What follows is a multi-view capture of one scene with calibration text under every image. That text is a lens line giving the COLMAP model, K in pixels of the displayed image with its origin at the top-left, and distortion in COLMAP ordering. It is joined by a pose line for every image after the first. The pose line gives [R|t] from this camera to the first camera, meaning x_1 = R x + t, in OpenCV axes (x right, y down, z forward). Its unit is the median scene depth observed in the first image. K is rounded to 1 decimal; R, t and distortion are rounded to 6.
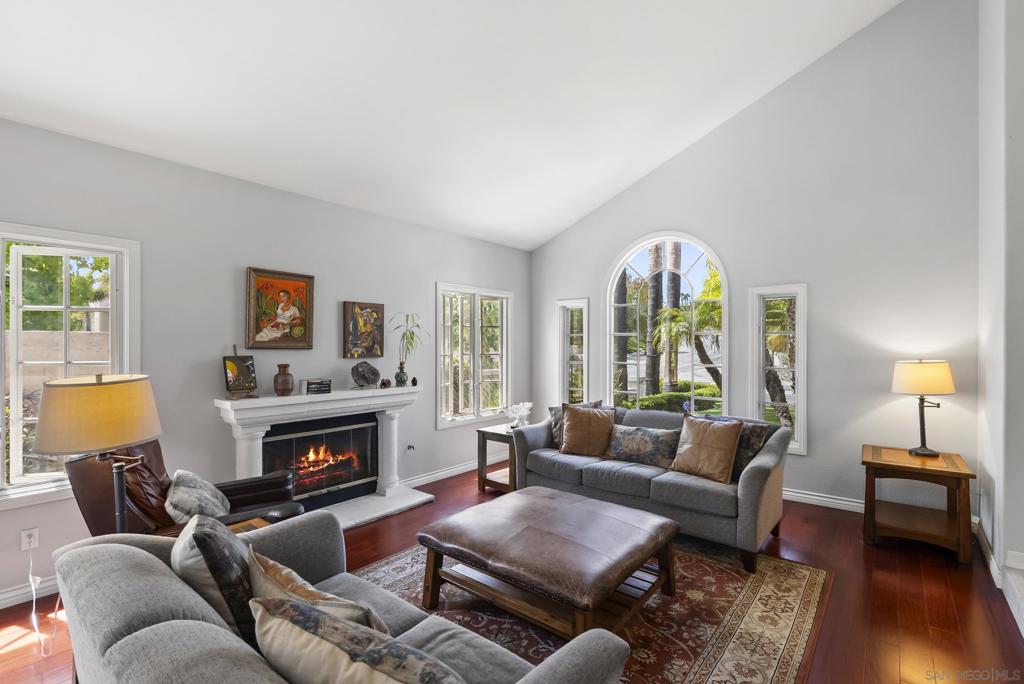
lens RADIAL K [[467.9, 0, 511.1], [0, 467.9, 344.8], [0, 0, 1]] dist [-0.008549, 0.003864]
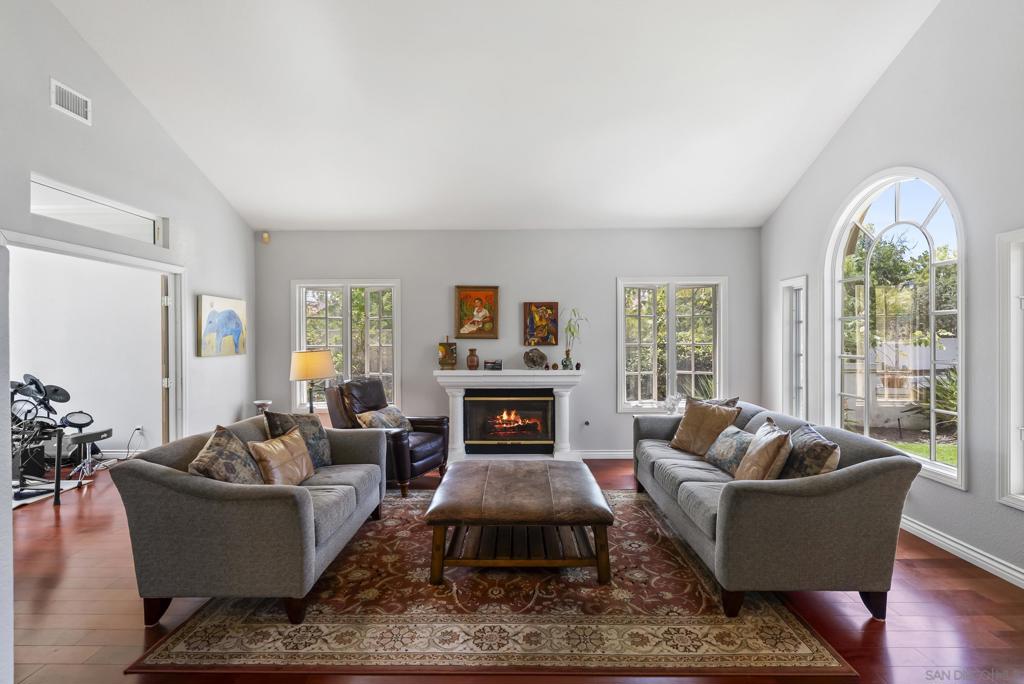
lens RADIAL K [[467.9, 0, 517.7], [0, 467.9, 342.0], [0, 0, 1]] dist [-0.008549, 0.003864]
pose [[0.619956, -0.001499, -0.784635, 0.684013], [0.004295, 0.999990, 0.001484, 0.016959], [0.784625, -0.004290, 0.619956, 0.172629]]
